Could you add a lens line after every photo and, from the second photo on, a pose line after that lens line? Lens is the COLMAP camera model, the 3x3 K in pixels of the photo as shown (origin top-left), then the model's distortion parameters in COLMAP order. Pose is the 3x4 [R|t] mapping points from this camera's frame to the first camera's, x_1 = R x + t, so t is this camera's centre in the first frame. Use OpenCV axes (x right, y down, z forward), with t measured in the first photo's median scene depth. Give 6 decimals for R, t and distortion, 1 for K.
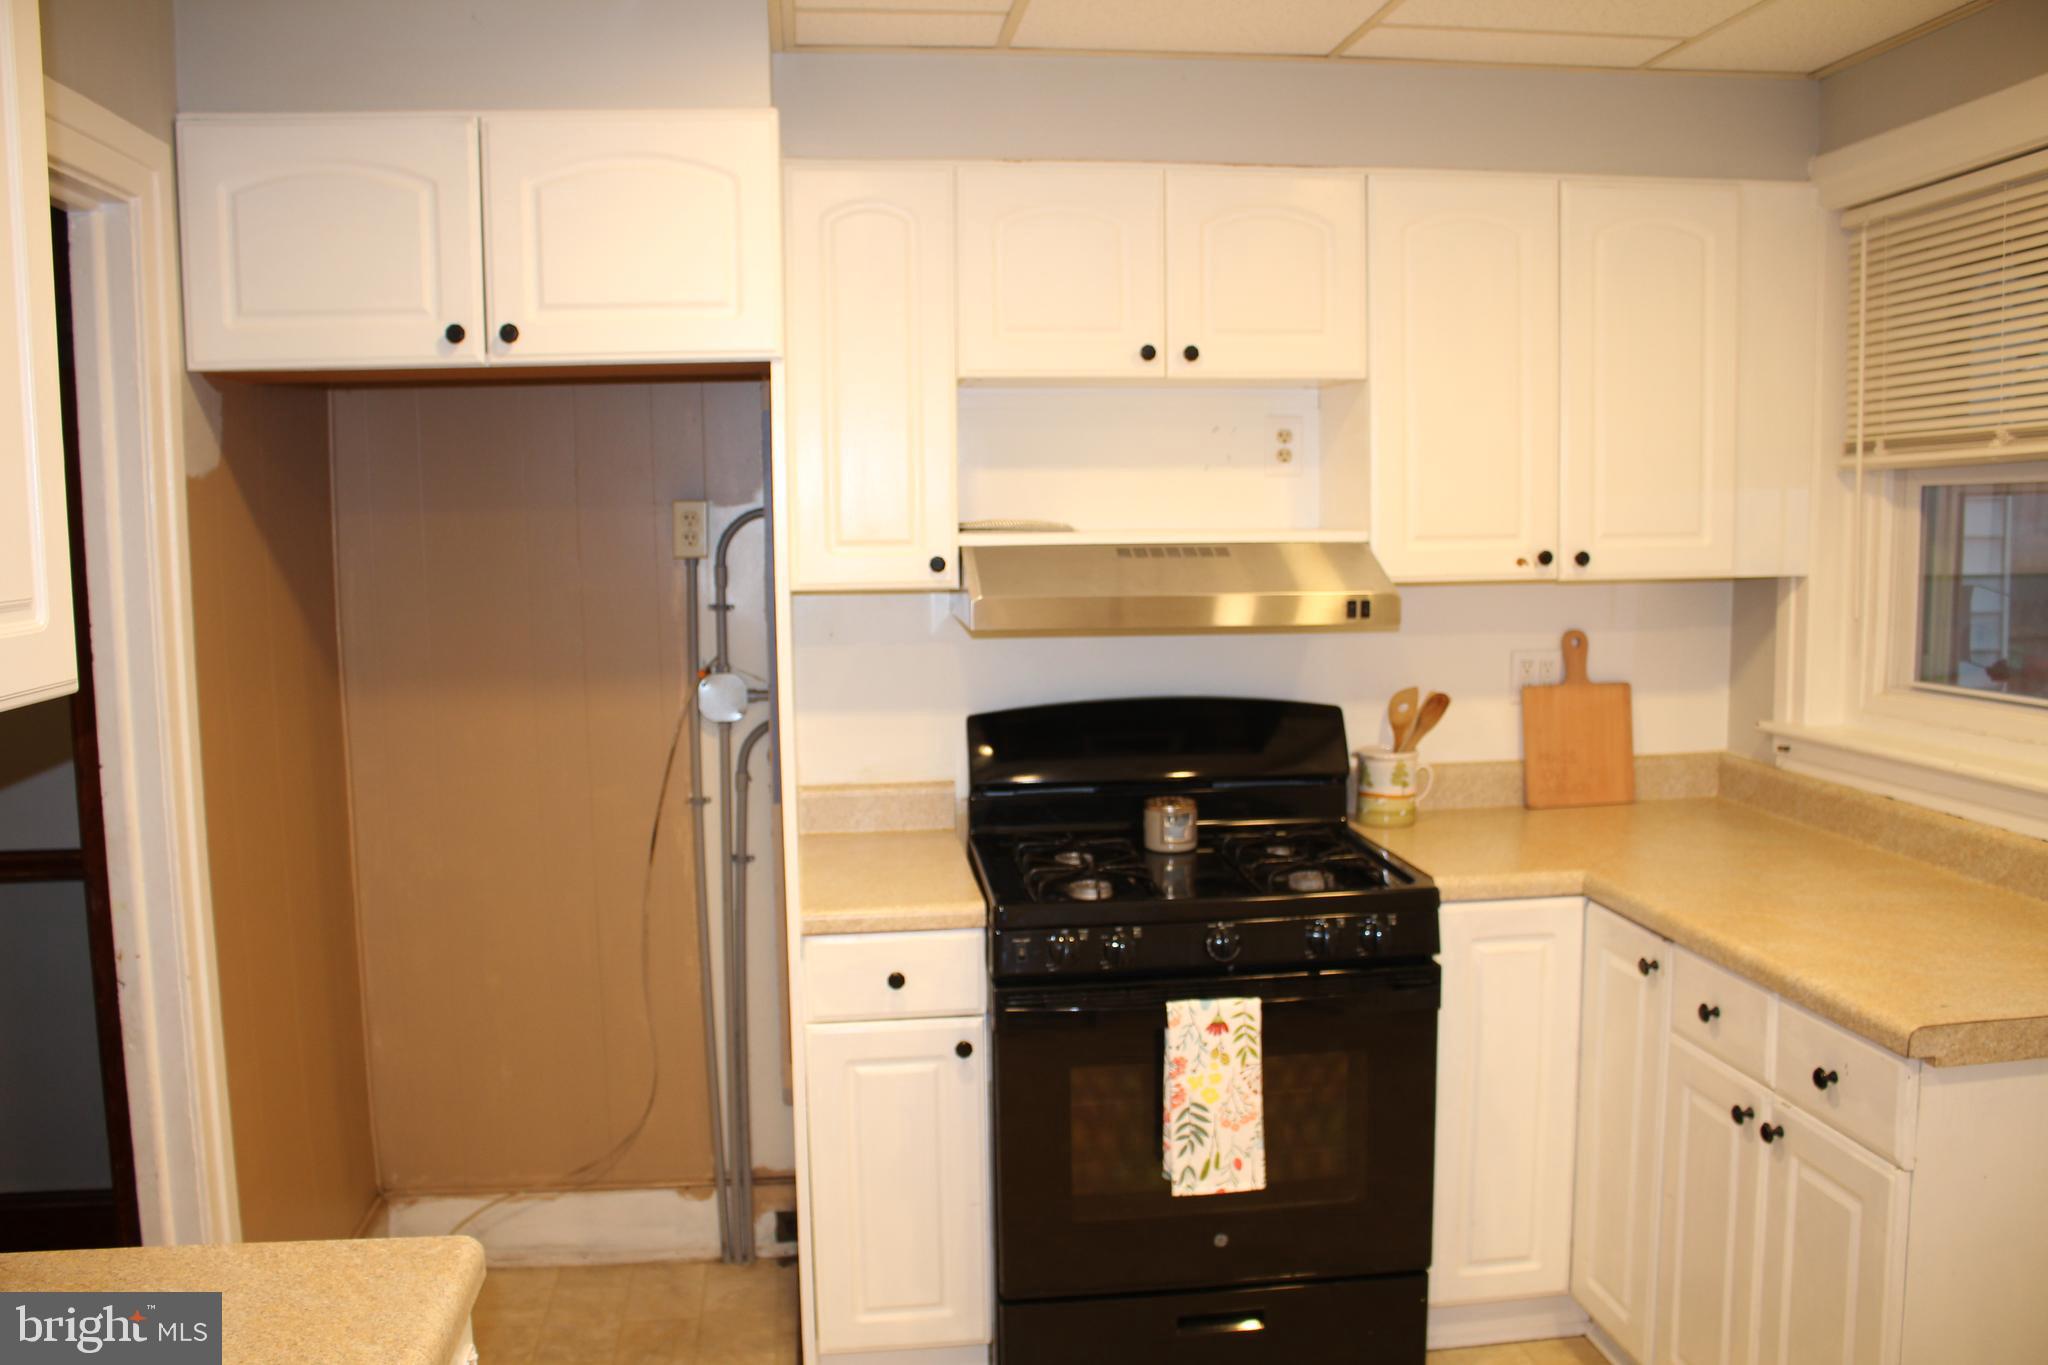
lens RADIAL K [[1692.4, 0, 1024.0], [0, 1692.4, 710.9], [0, 0, 1]] dist [-0.154846, 0.124289]
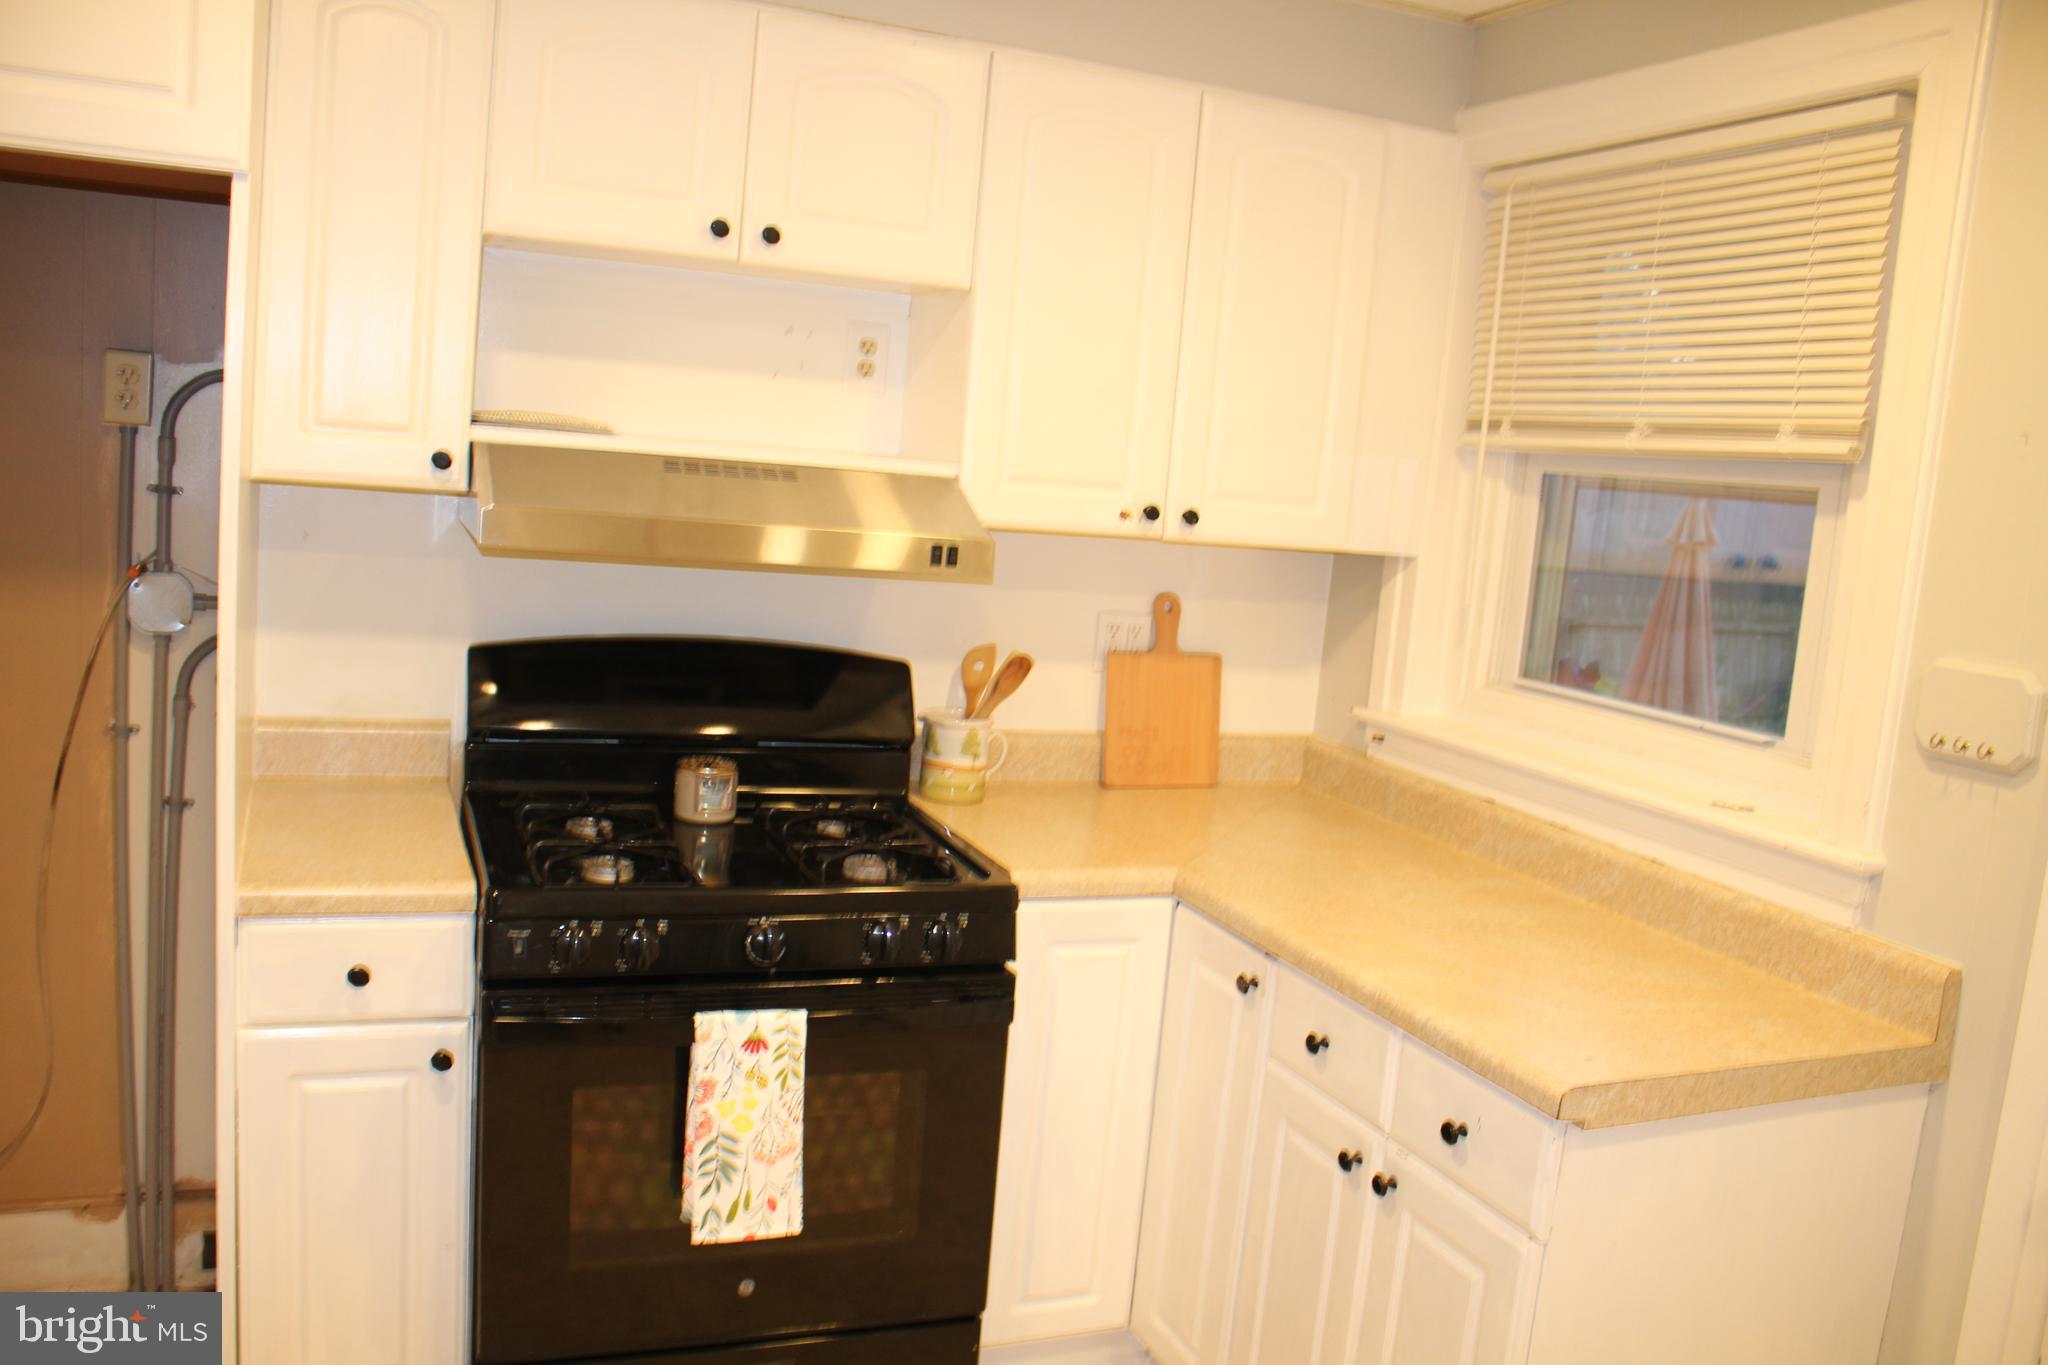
lens RADIAL K [[1692.4, 0, 1023.3], [0, 1692.4, 711.7], [0, 0, 1]] dist [-0.154846, 0.124289]
pose [[0.958982, 0.055898, 0.277903, 0.002099], [-0.068381, 0.997030, 0.035423, -0.013505], [-0.275097, -0.052973, 0.959956, 0.150371]]
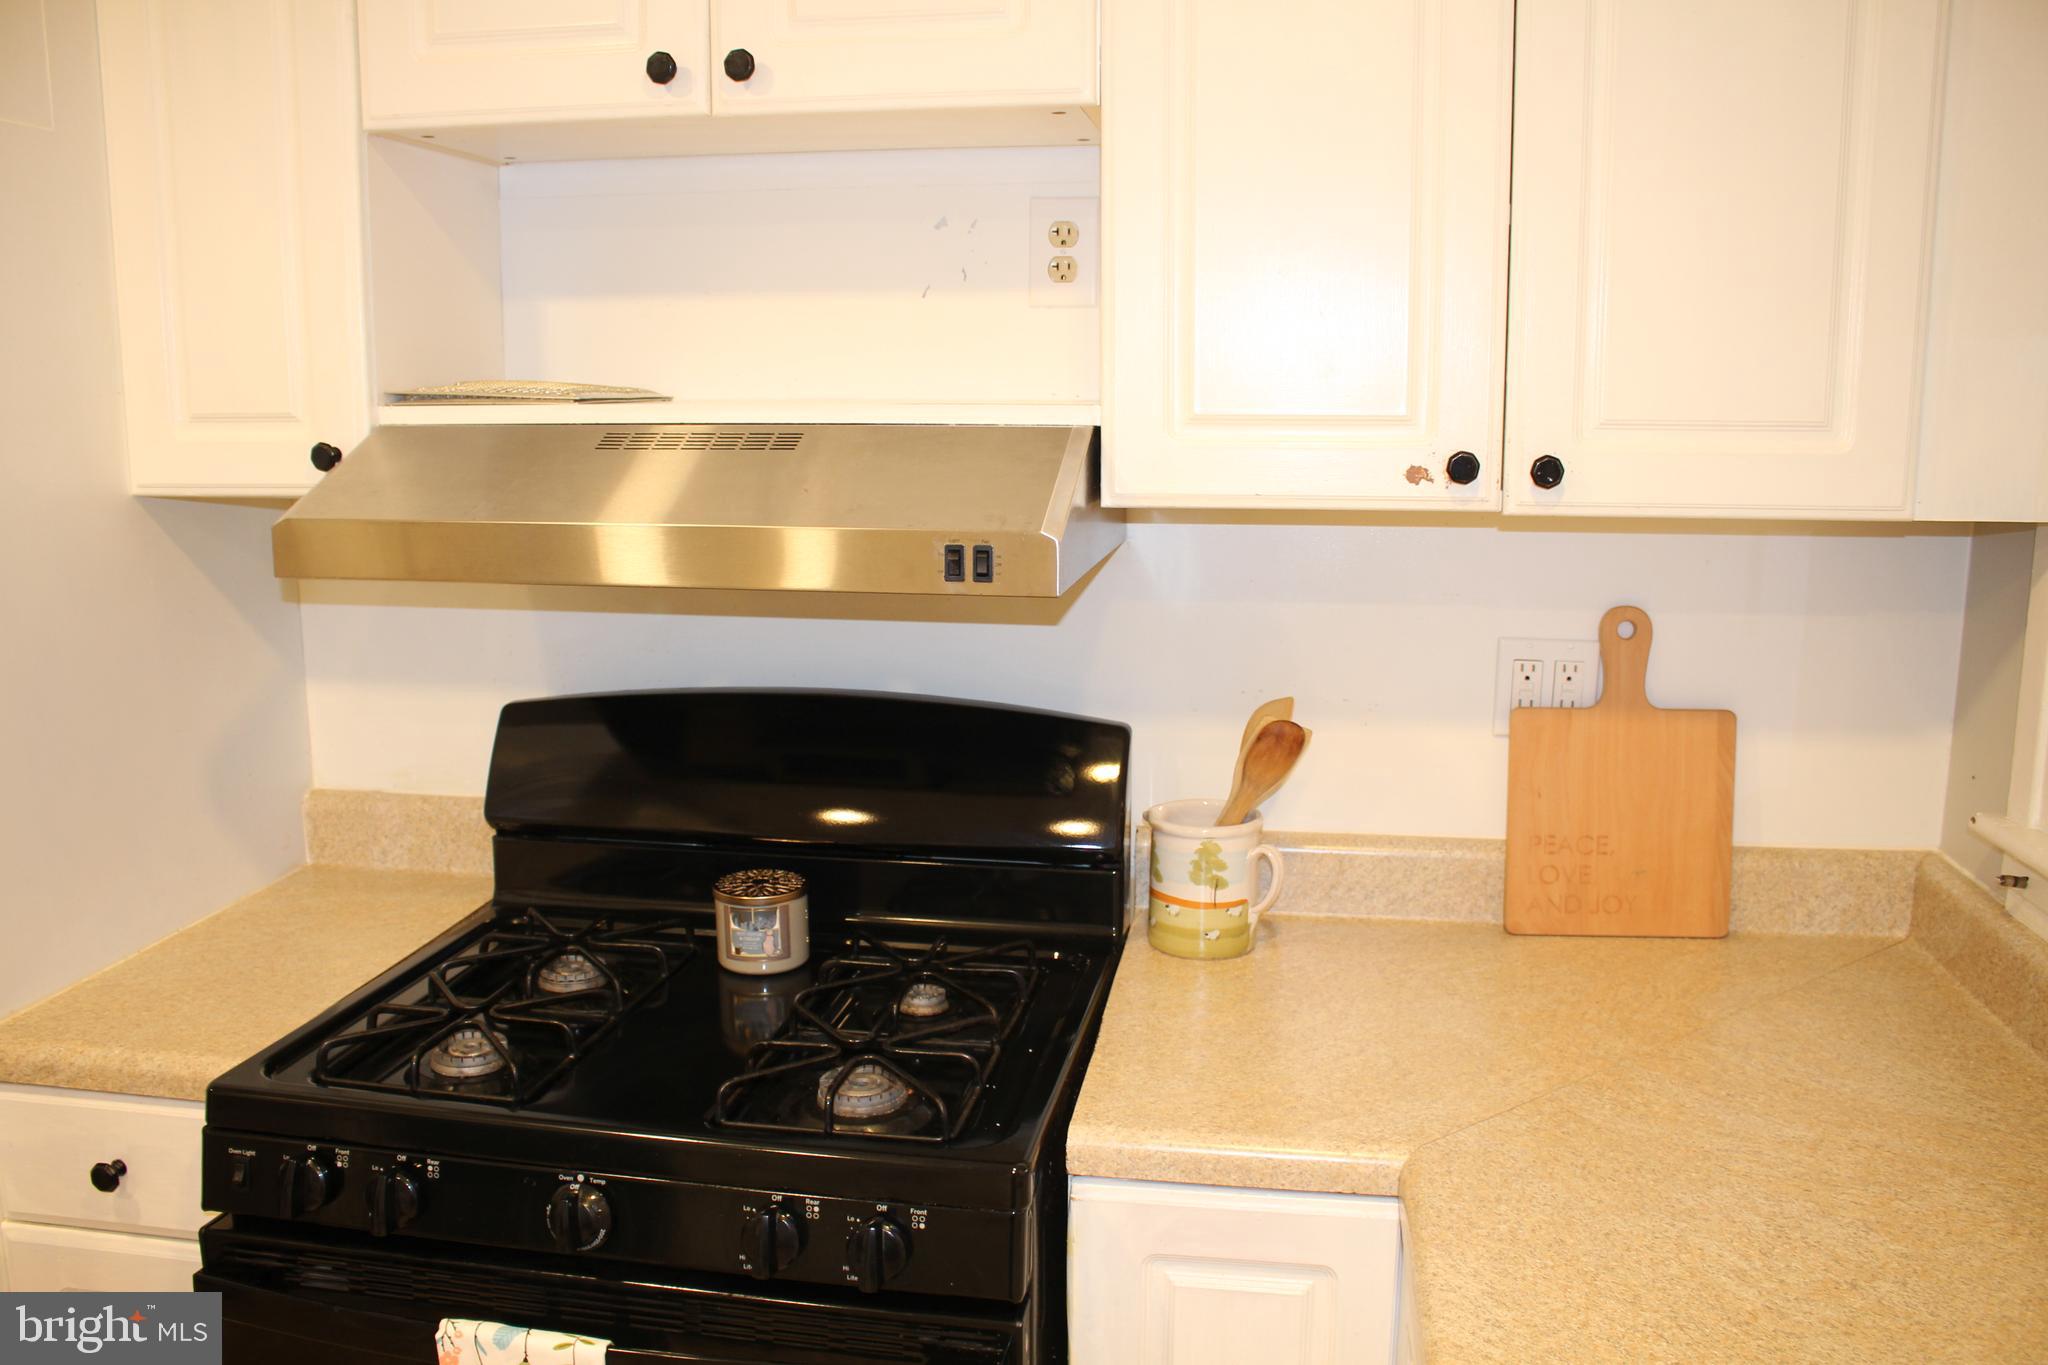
lens RADIAL K [[1692.4, 0, 1016.3], [0, 1692.4, 703.2], [0, 0, 1]] dist [-0.154846, 0.124289]
pose [[0.959003, 0.066271, -0.275537, 0.334586], [-0.048071, 0.996224, 0.072298, -0.053547], [0.279288, -0.056088, 0.958568, 0.504614]]
